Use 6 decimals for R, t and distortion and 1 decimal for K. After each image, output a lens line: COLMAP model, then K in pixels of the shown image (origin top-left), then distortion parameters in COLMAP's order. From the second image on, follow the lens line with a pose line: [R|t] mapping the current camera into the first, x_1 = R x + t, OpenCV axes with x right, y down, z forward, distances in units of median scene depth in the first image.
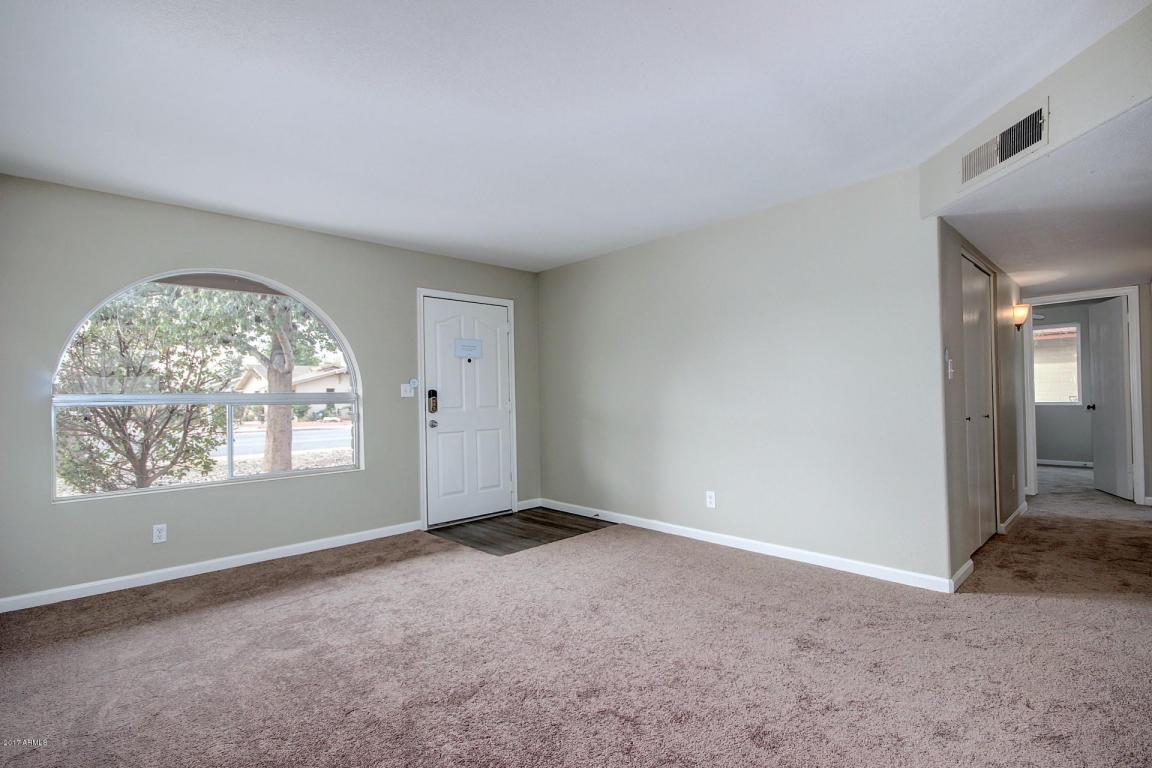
lens RADIAL K [[531.9, 0, 578.5], [0, 531.9, 389.5], [0, 0, 1]] dist [-0.000210, -0.005619]
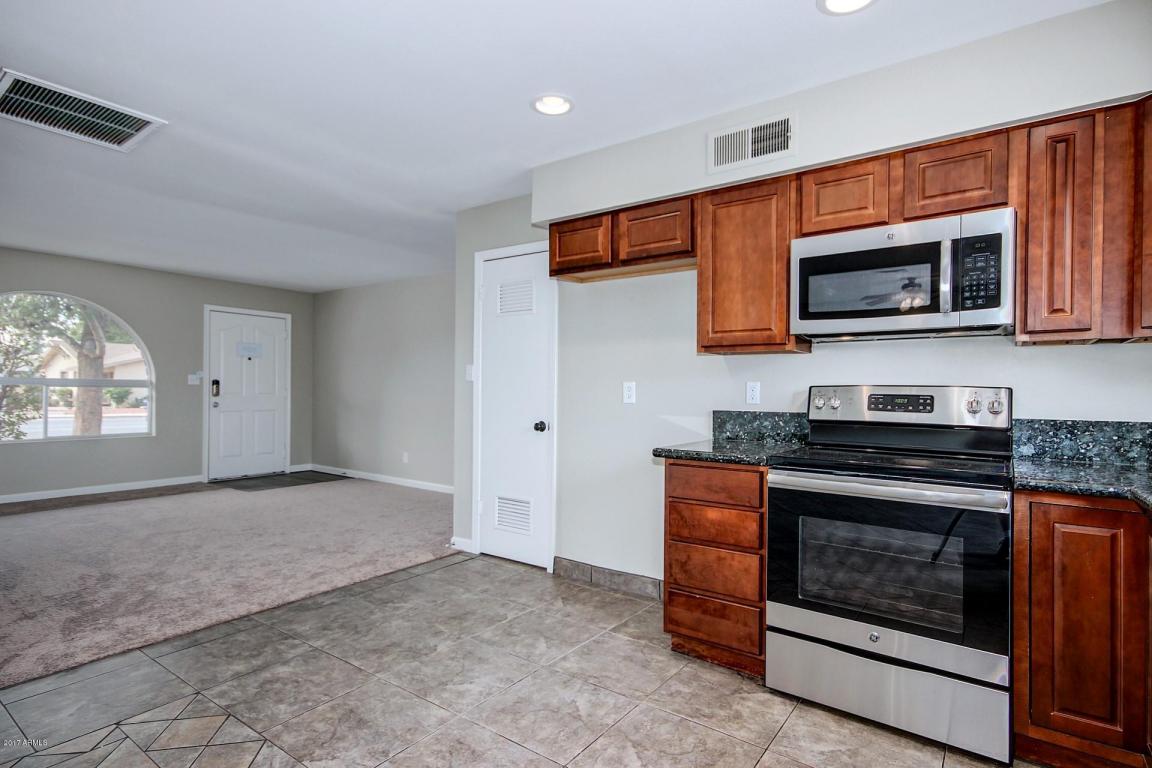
lens RADIAL K [[580.6, 0, 579.2], [0, 580.6, 390.0], [0, 0, 1]] dist [0.004363, -0.004226]
pose [[0.982825, 0.030091, 0.182068, 0.322274], [-0.032230, 0.999442, 0.008803, -0.014187], [-0.181702, -0.014520, 0.983246, -0.549789]]
